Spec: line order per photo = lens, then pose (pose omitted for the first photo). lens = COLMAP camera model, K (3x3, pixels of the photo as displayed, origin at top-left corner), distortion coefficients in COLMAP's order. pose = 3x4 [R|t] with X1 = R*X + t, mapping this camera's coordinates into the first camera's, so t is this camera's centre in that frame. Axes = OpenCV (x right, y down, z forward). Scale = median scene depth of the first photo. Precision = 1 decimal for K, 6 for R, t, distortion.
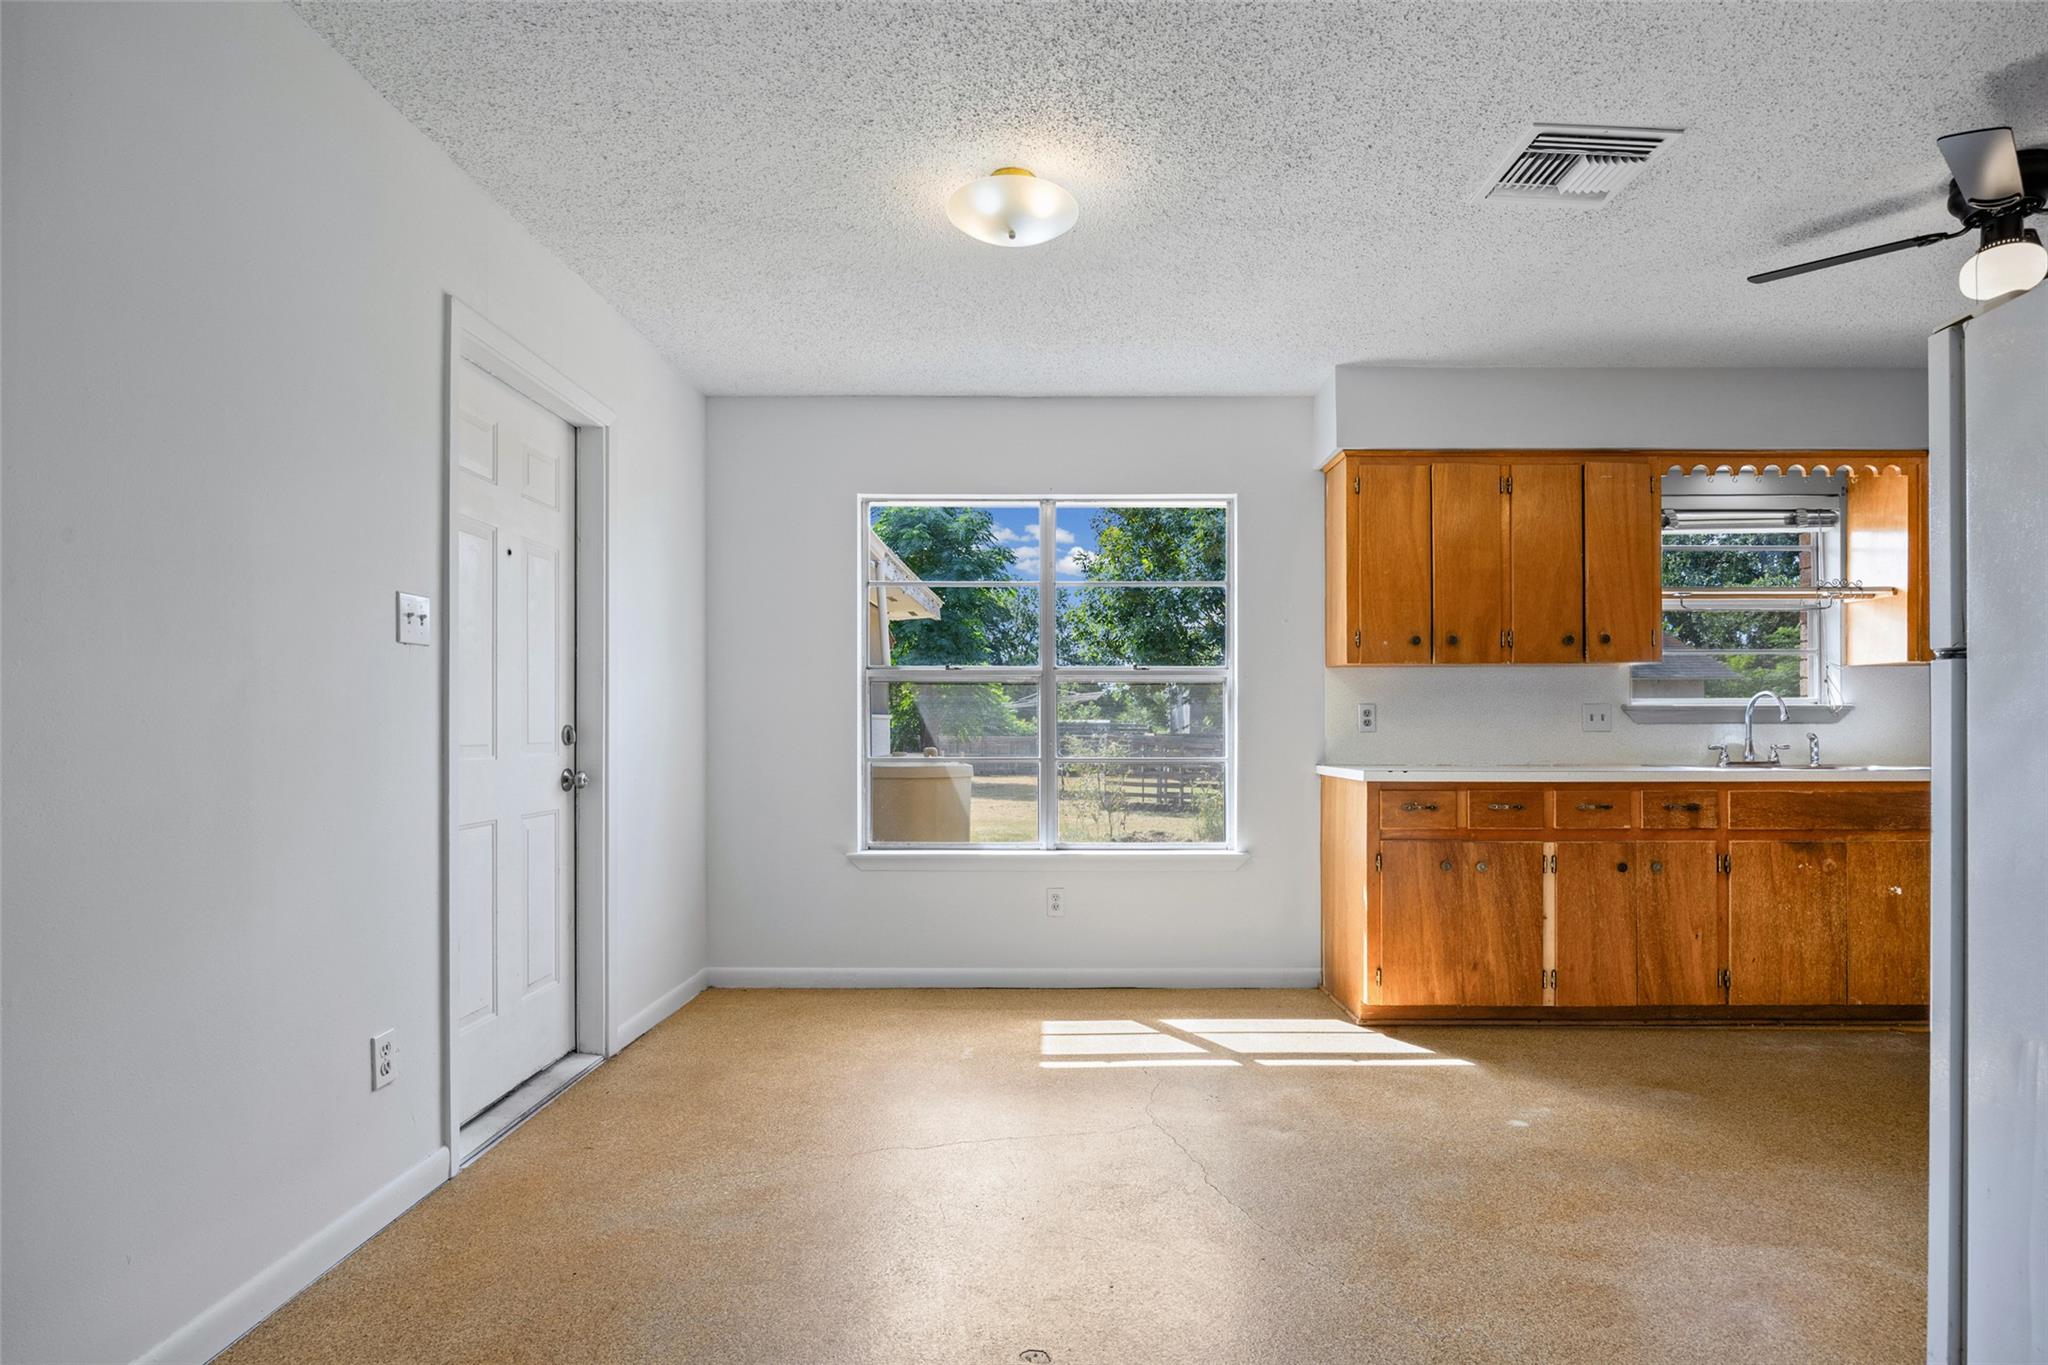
lens RADIAL K [[1017.1, 0, 1049.6], [0, 1017.1, 727.7], [0, 0, 1]] dist [-0.004712, 0.000132]
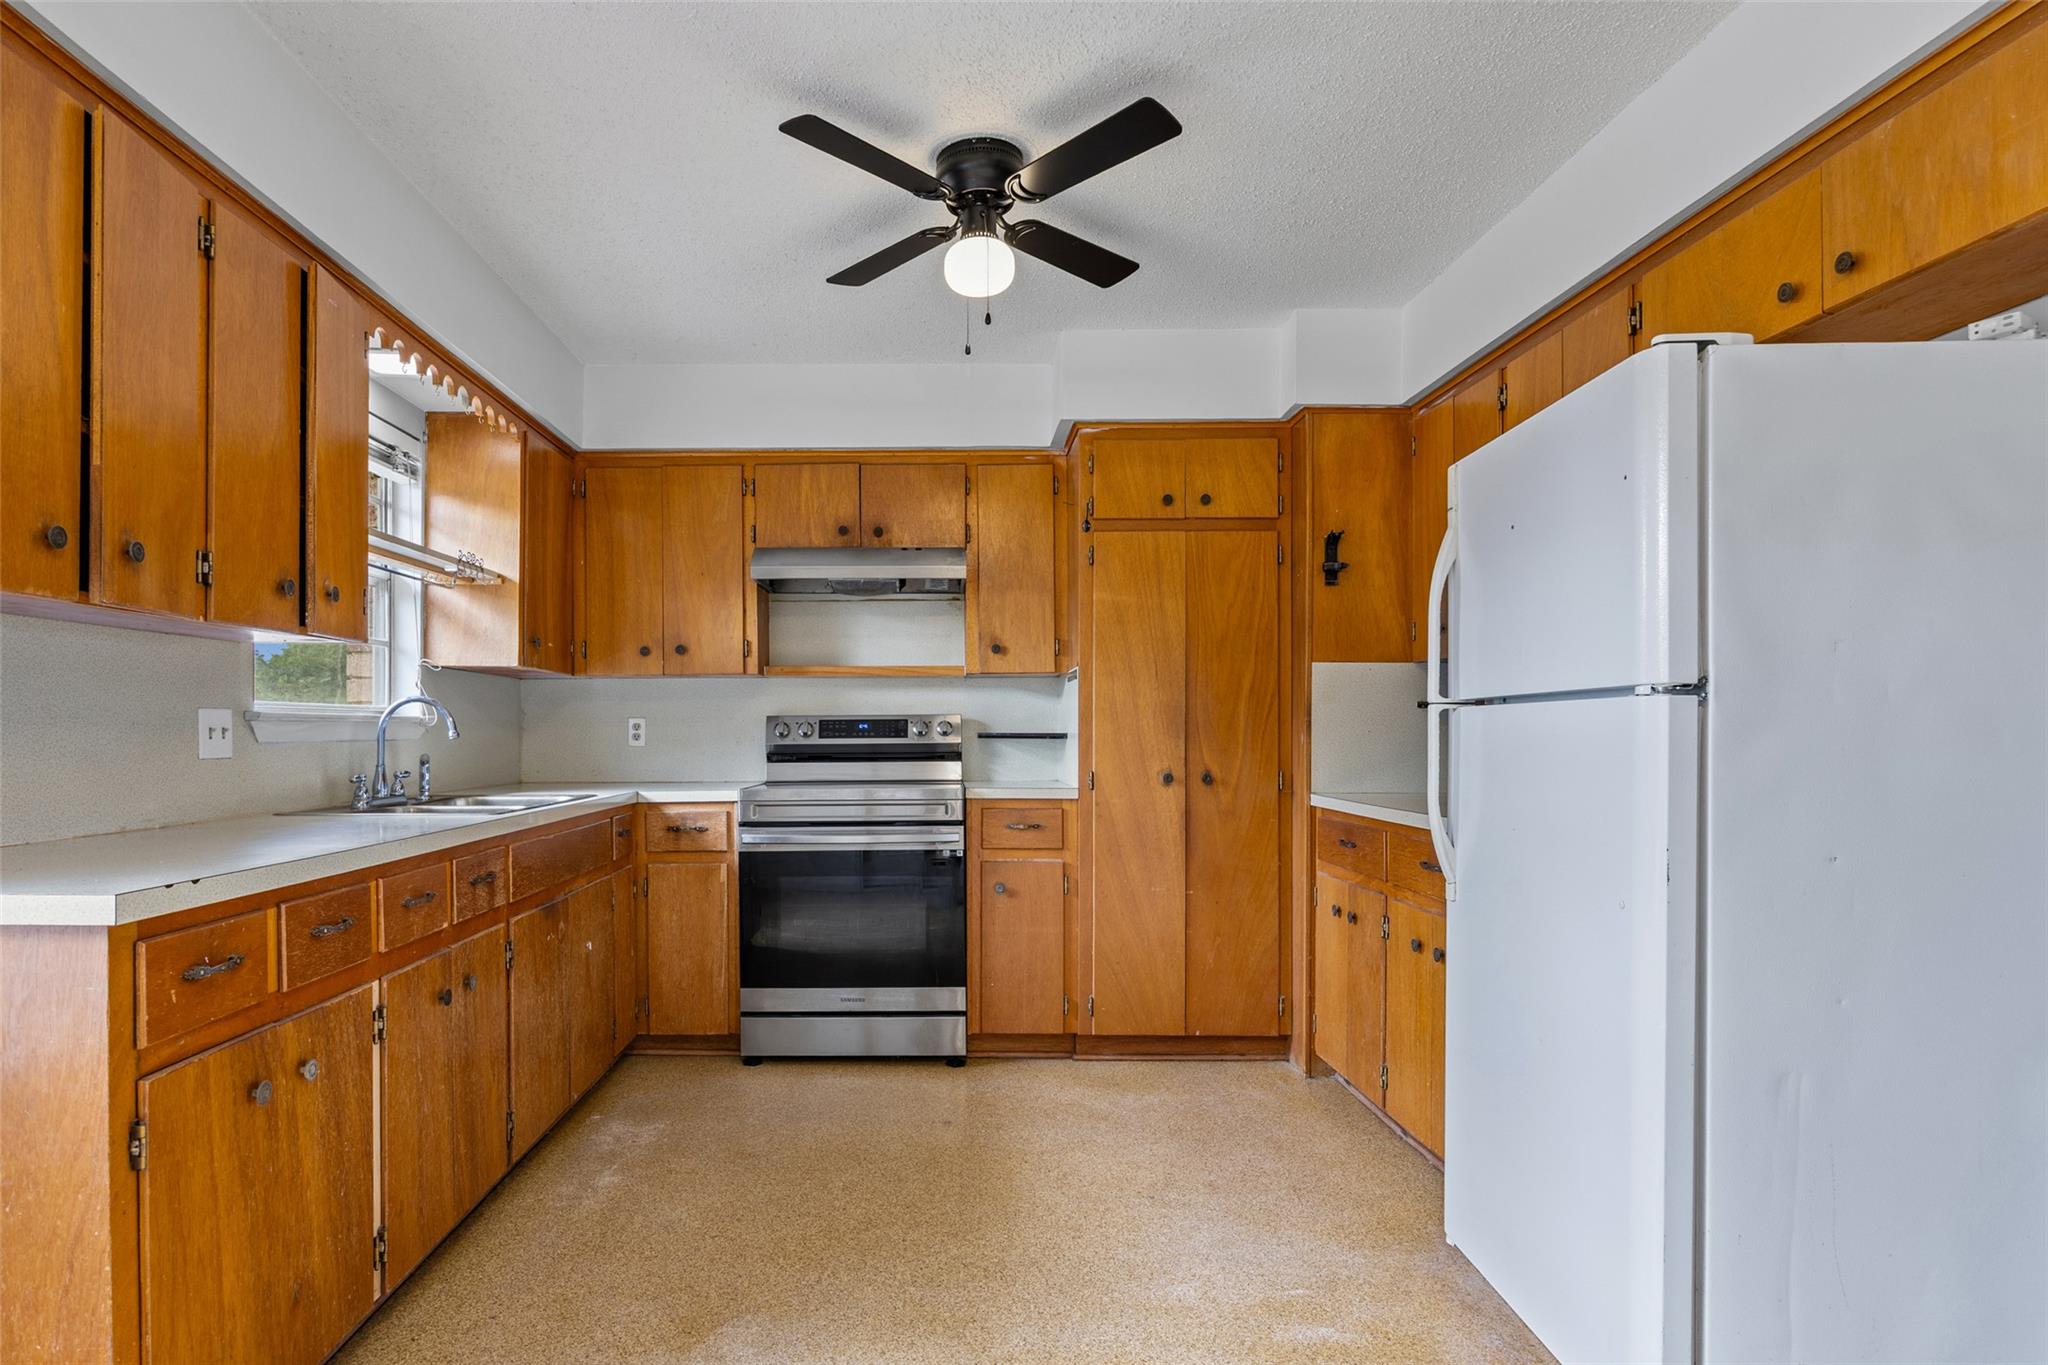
lens RADIAL K [[1105.6, 0, 971.5], [0, 1105.6, 728.4], [0, 0, 1]] dist [0.001135, 0.000285]
pose [[0.009485, 0.004644, 0.999944, -0.063114], [-0.000839, 0.999989, -0.004636, -0.012237], [-0.999955, -0.000795, 0.009489, 0.692097]]
